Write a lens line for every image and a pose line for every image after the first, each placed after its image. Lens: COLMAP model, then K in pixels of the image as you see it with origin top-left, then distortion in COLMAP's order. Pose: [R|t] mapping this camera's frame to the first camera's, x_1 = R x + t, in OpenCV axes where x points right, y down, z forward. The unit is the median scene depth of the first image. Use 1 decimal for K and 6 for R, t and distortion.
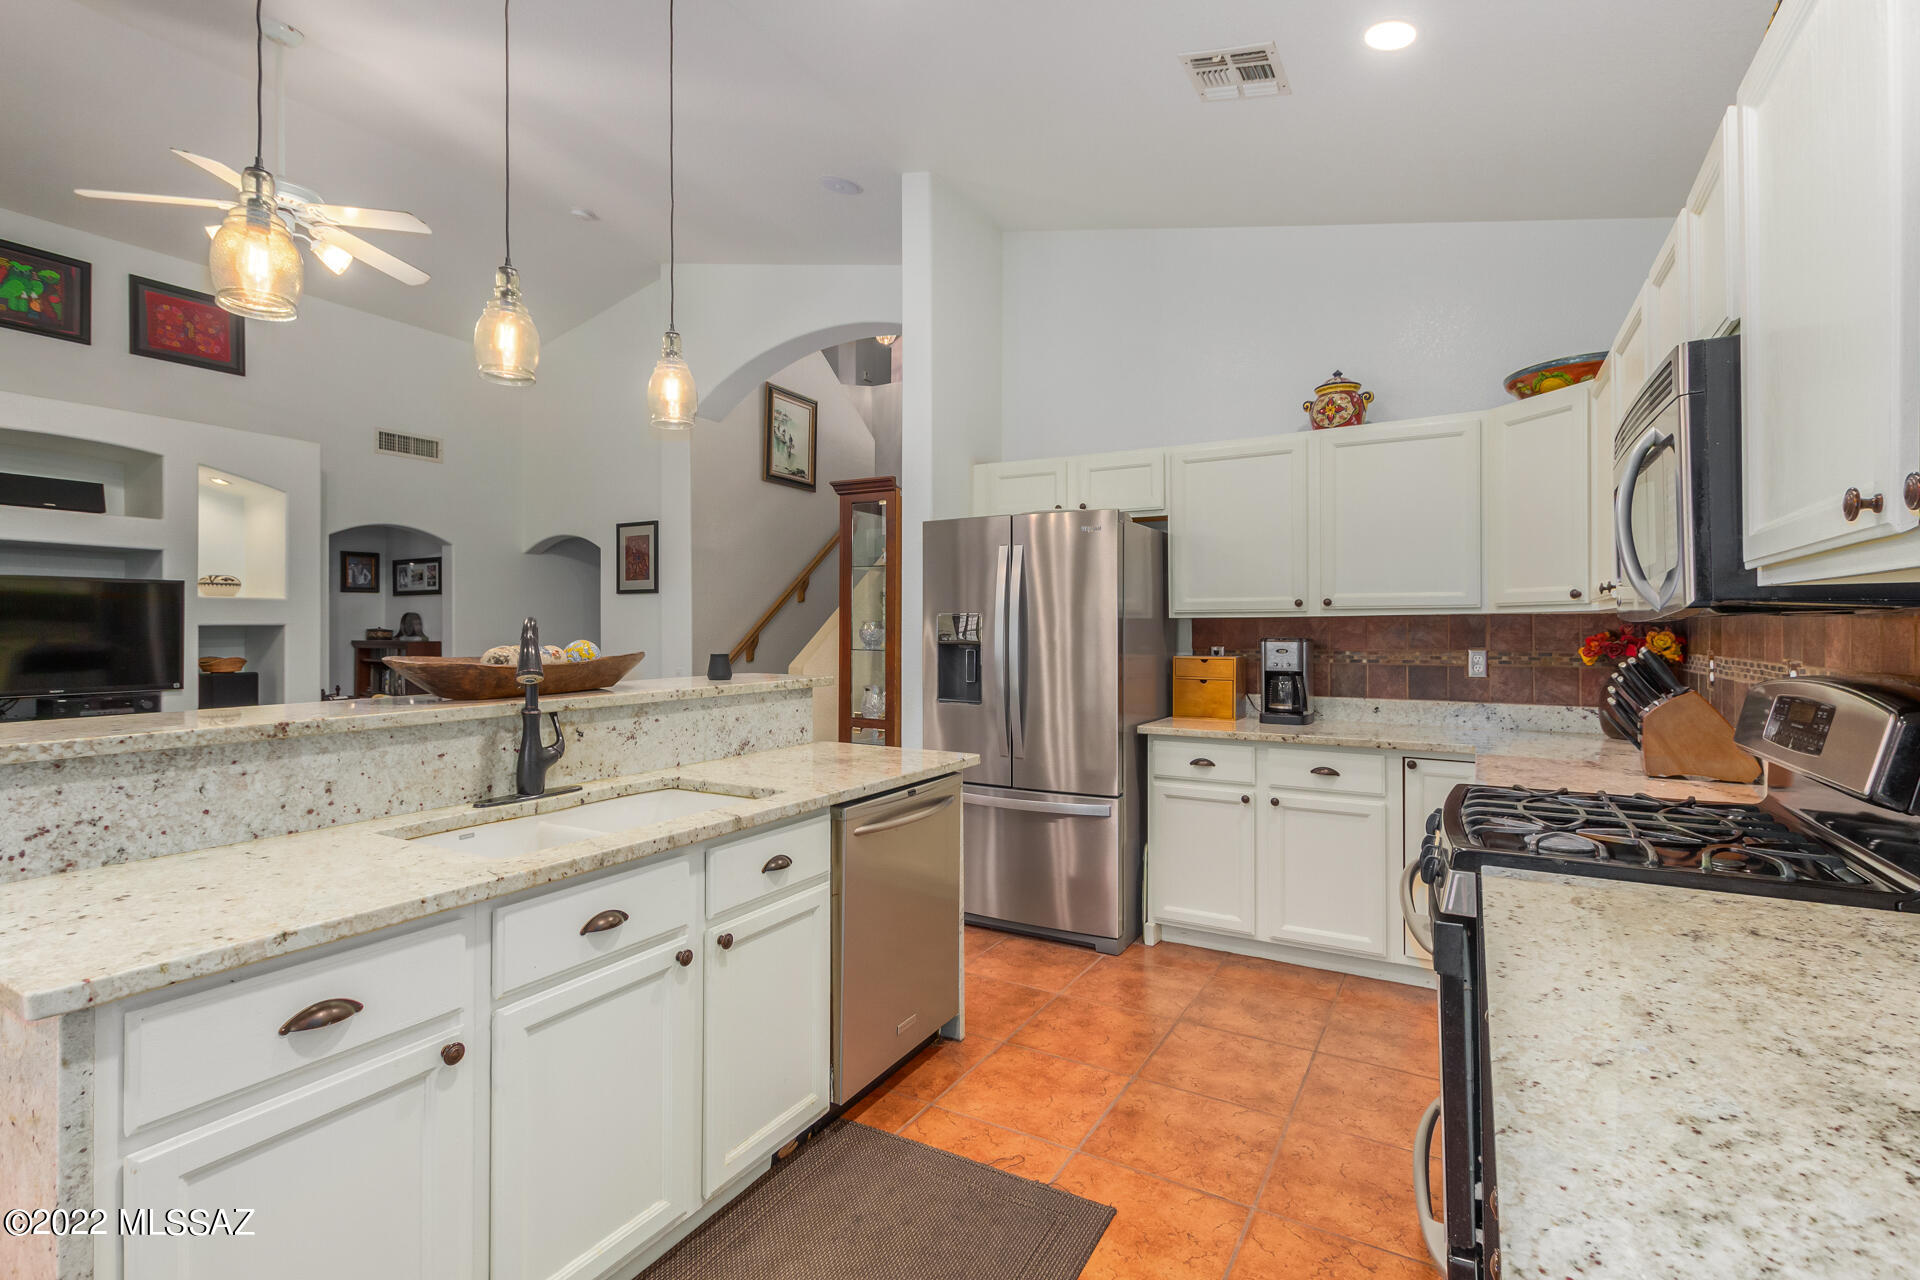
lens RADIAL K [[884.4, 0, 956.7], [0, 884.4, 633.5], [0, 0, 1]] dist [0.008549, -0.002649]
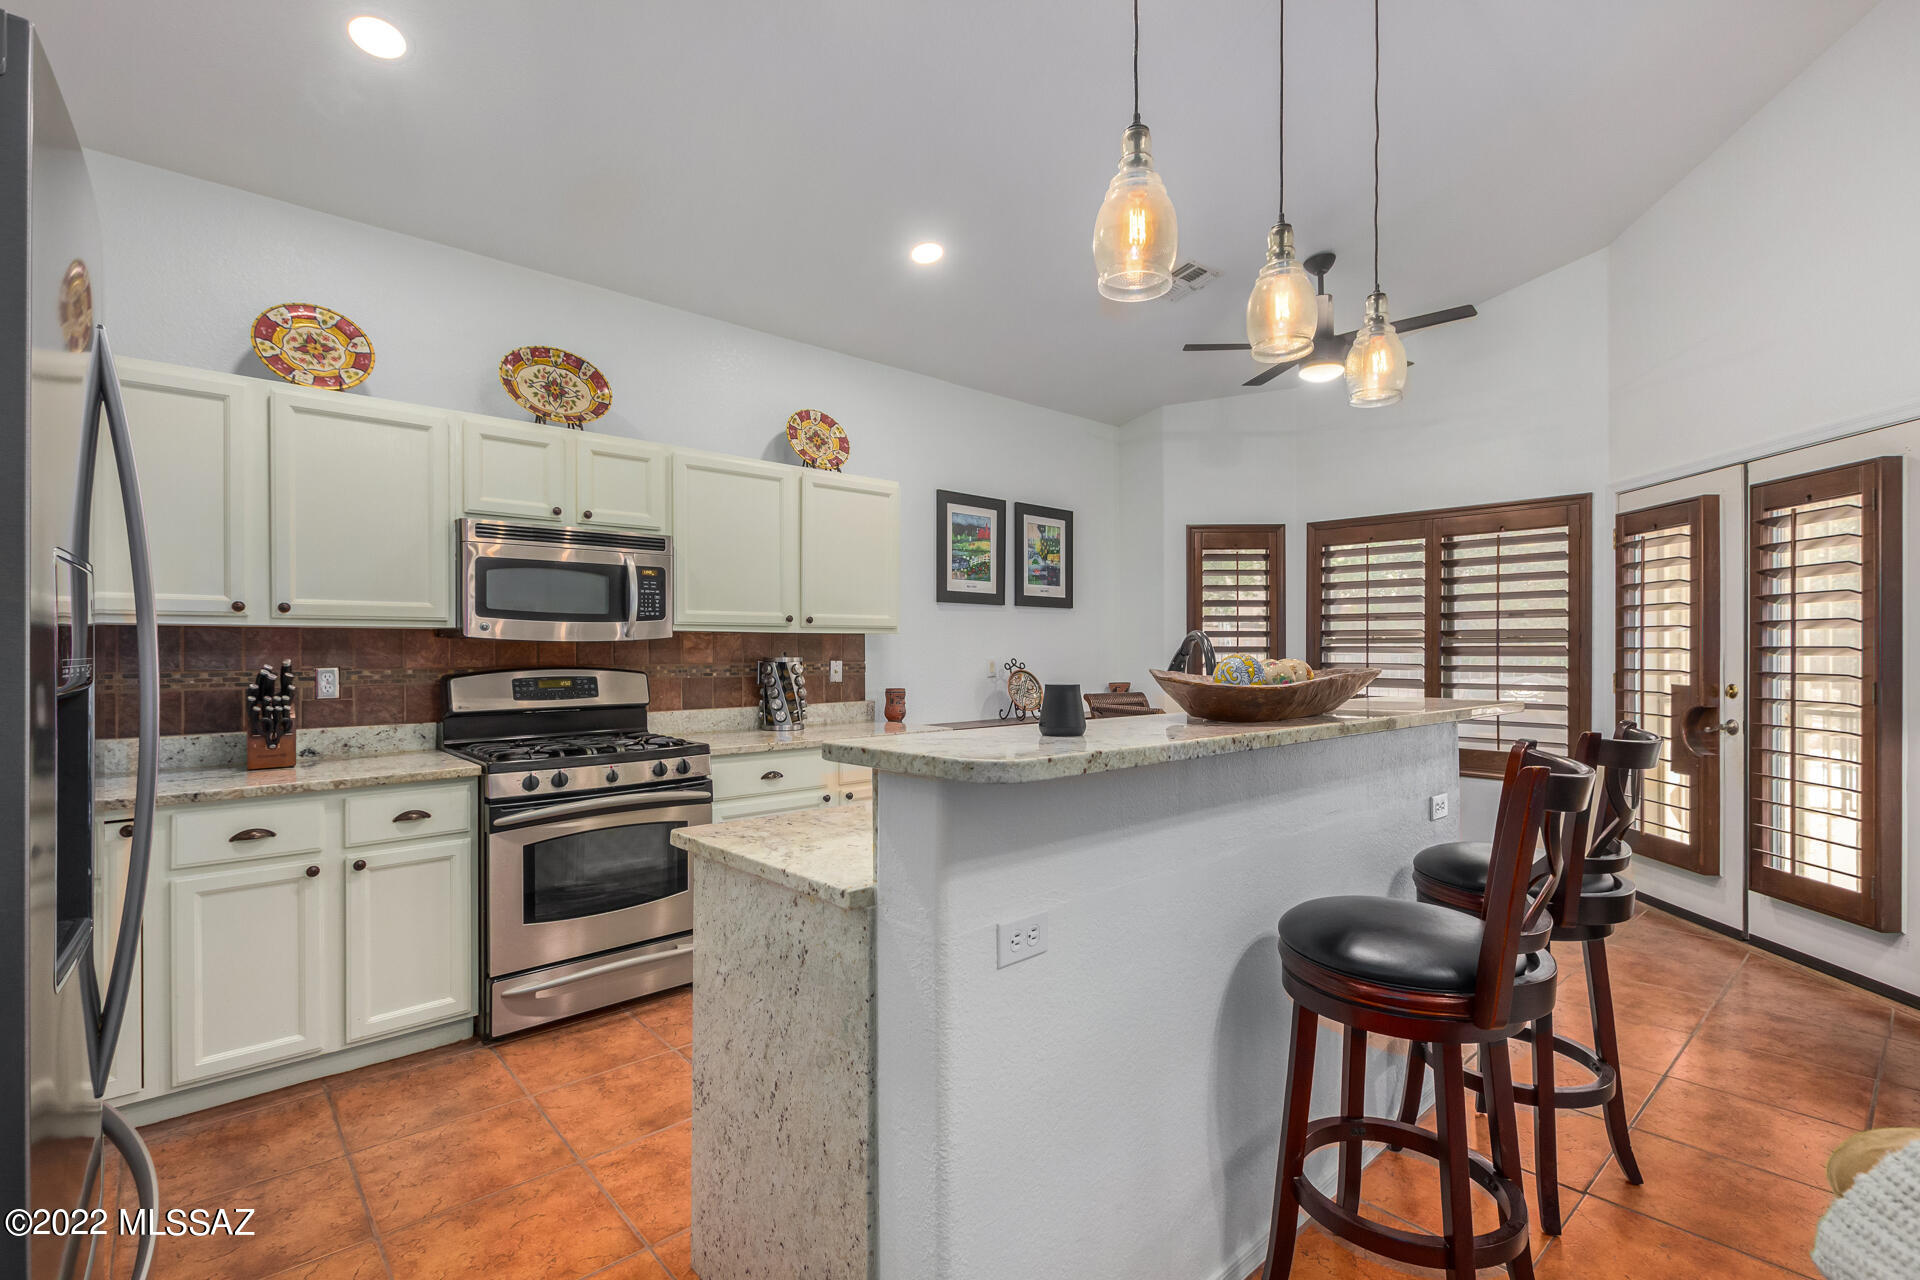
lens RADIAL K [[884.4, 0, 961.6], [0, 884.4, 653.8], [0, 0, 1]] dist [0.008549, -0.002649]
pose [[-0.951363, 0.002136, 0.308066, -0.286732], [0.005212, 0.999944, 0.009164, 0.001027], [-0.308029, 0.010324, -0.951321, 1.166681]]
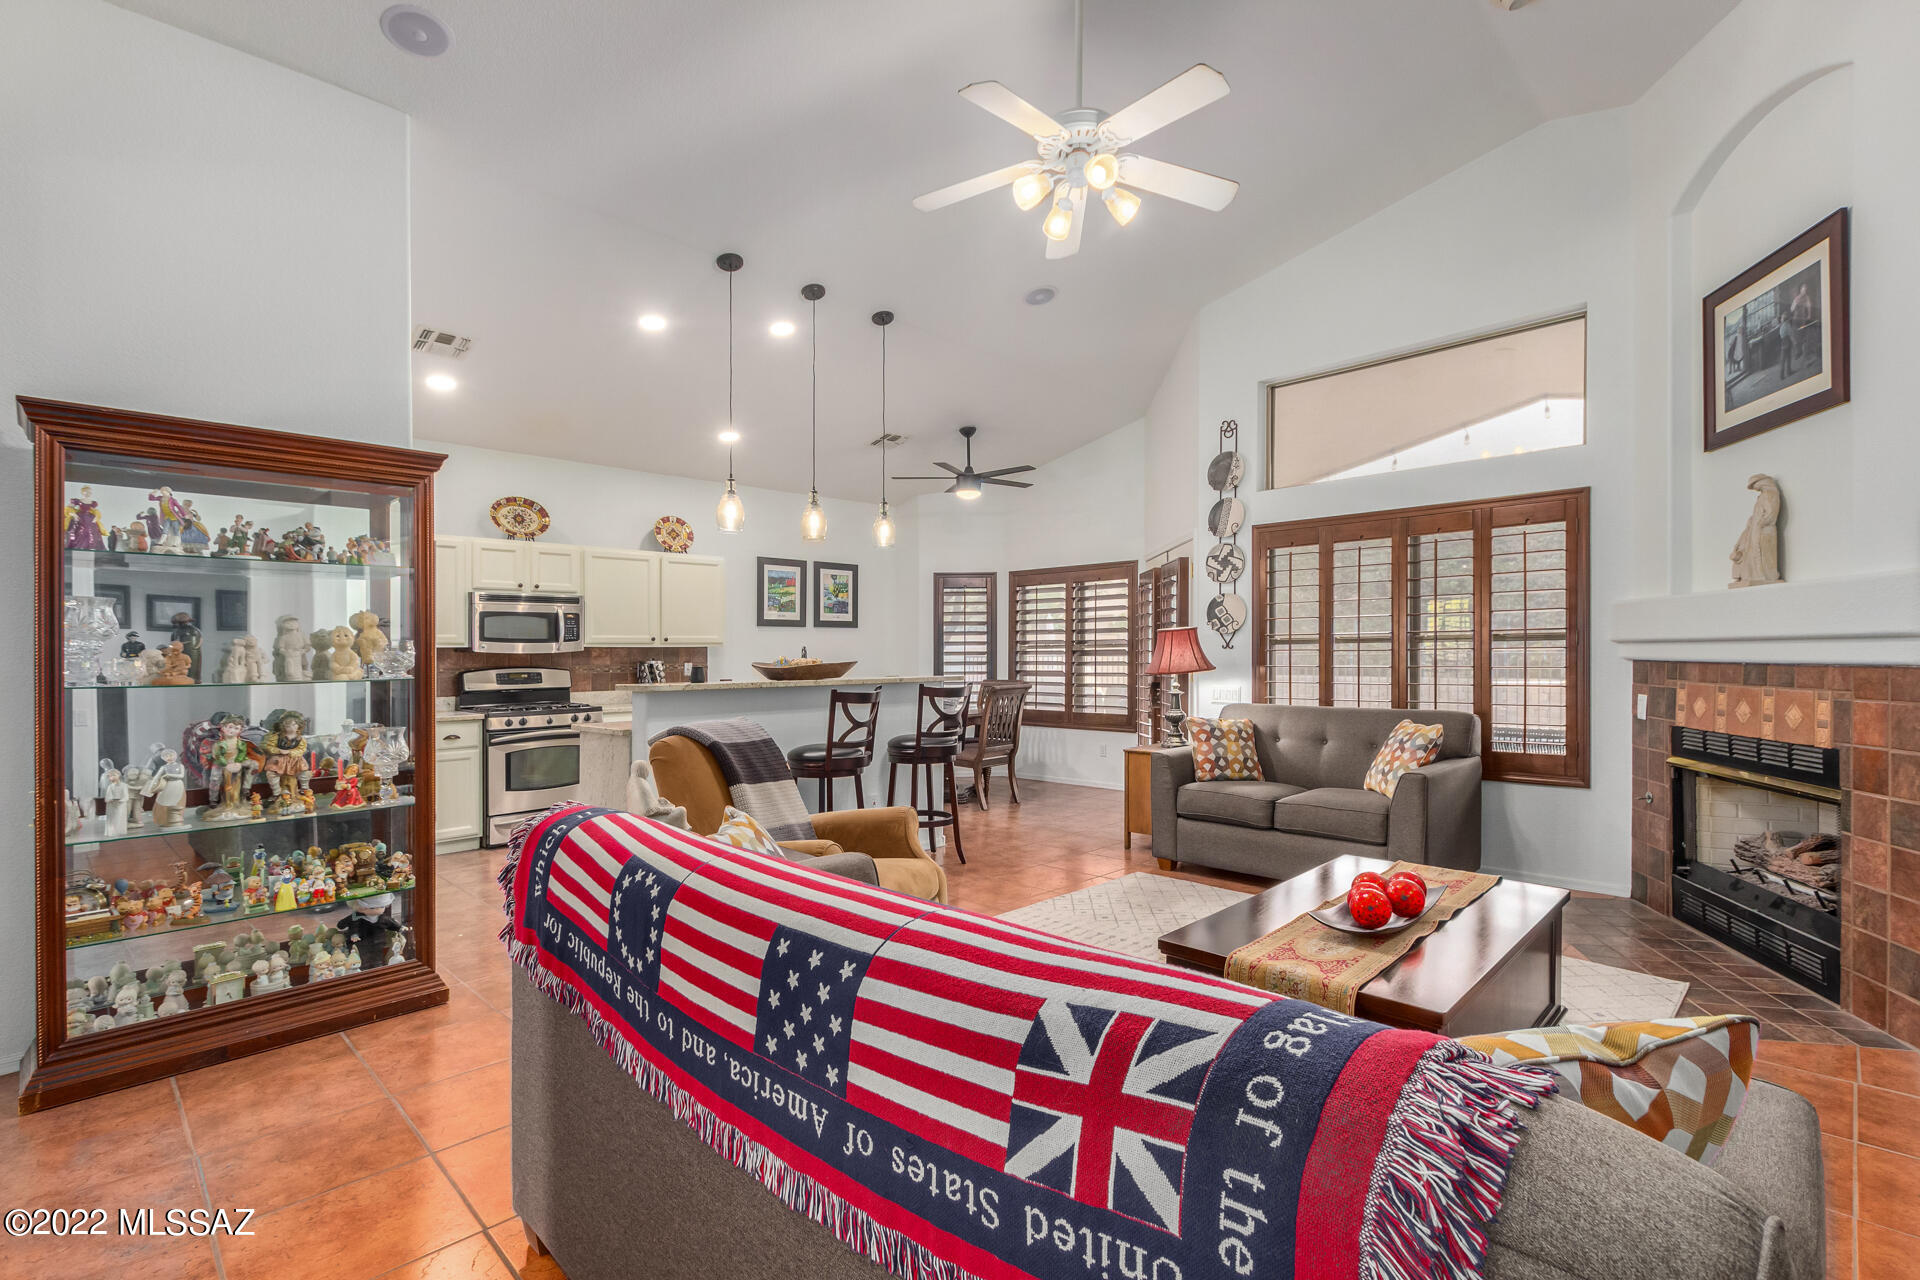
lens RADIAL K [[884.4, 0, 963.4], [0, 884.4, 639.6], [0, 0, 1]] dist [0.008549, -0.002649]
pose [[-0.965786, 0.017610, 0.258742, -0.879405], [0.015188, 0.999820, -0.011356, 0.000287], [-0.258895, -0.007038, -0.965880, 1.858228]]
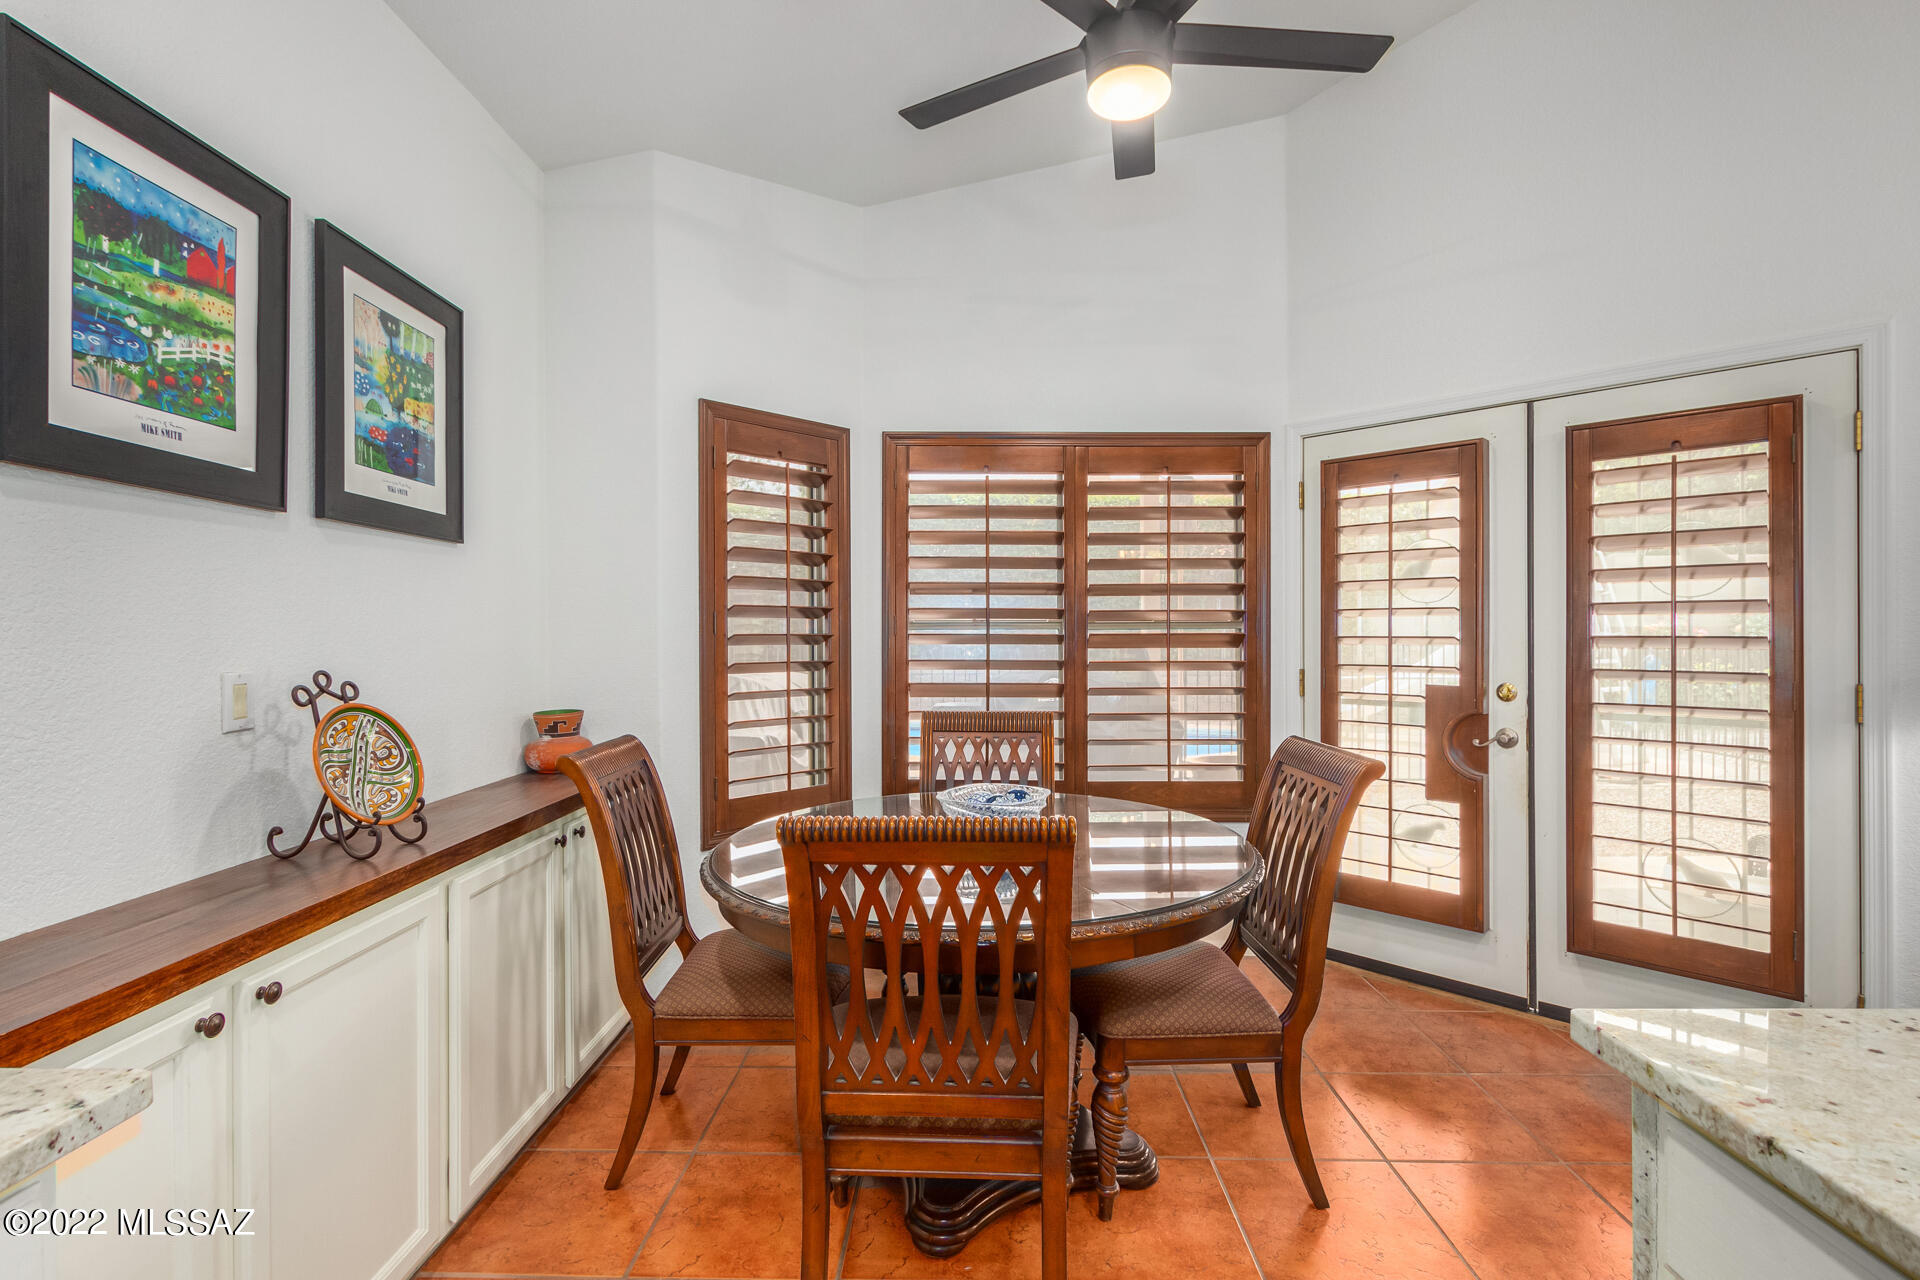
lens RADIAL K [[884.4, 0, 956.7], [0, 884.4, 629.9], [0, 0, 1]] dist [0.008549, -0.002649]
pose [[-0.870904, 0.002398, -0.491447, 0.004999], [0.001657, 0.999997, 0.001942, -0.000556], [0.491450, 0.000877, -0.870906, 0.384918]]
